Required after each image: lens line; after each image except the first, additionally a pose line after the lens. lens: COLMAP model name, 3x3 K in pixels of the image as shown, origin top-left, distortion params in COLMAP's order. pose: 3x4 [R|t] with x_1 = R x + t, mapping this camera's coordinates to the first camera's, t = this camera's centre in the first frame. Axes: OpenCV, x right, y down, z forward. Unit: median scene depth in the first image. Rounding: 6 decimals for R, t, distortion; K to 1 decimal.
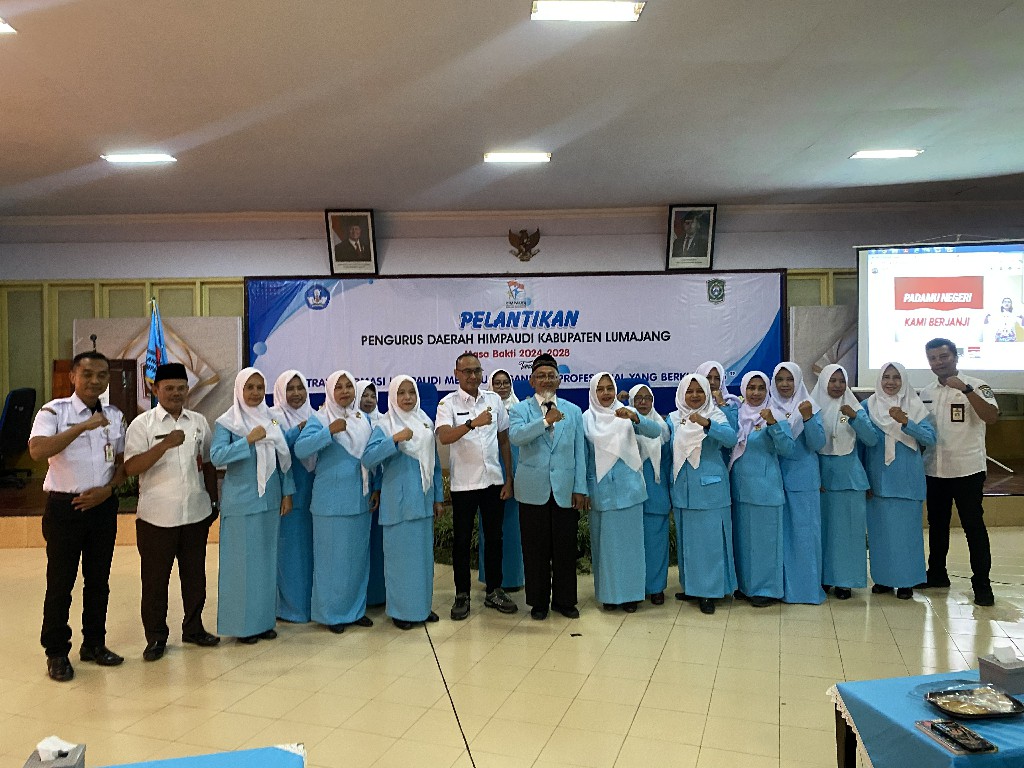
lens RADIAL K [[770.5, 0, 515.1], [0, 770.5, 383.1], [0, 0, 1]] dist [0.041809, -0.059615]
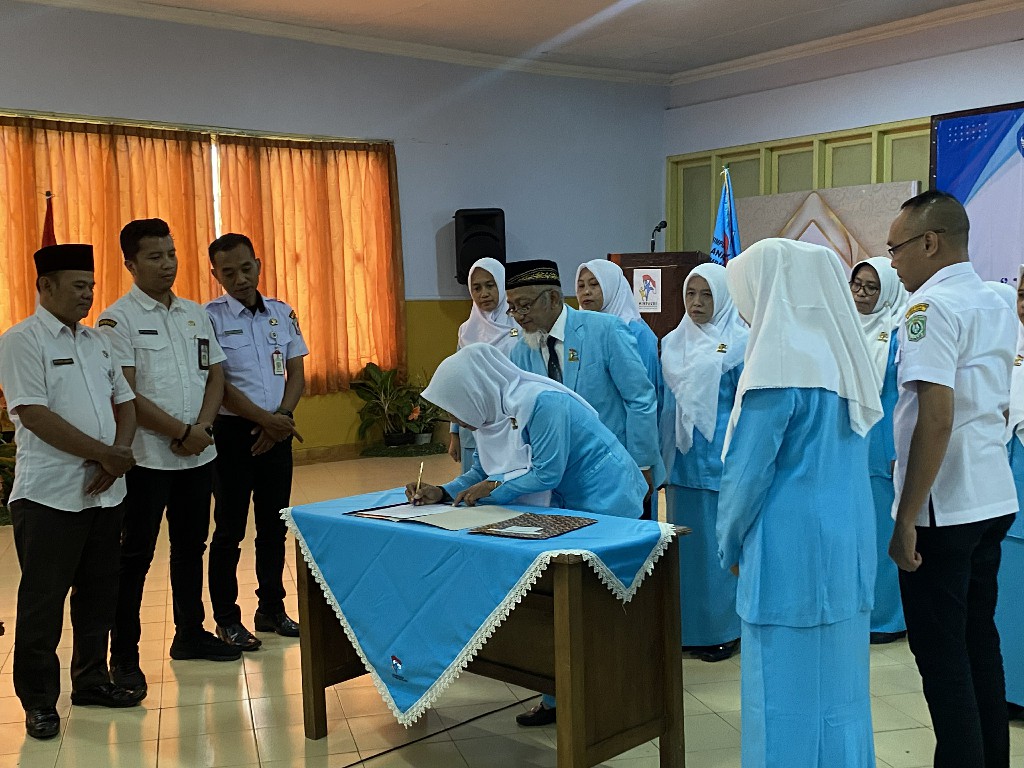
lens RADIAL K [[1224.1, 0, 509.1], [0, 1224.1, 384.9], [0, 0, 1]] dist [0.068343, 0.000000]
pose [[0.553705, 0.069947, -0.829770, 0.312785], [-0.003784, 0.996667, 0.081490, 0.001378], [0.832705, -0.041981, 0.552124, 0.143010]]
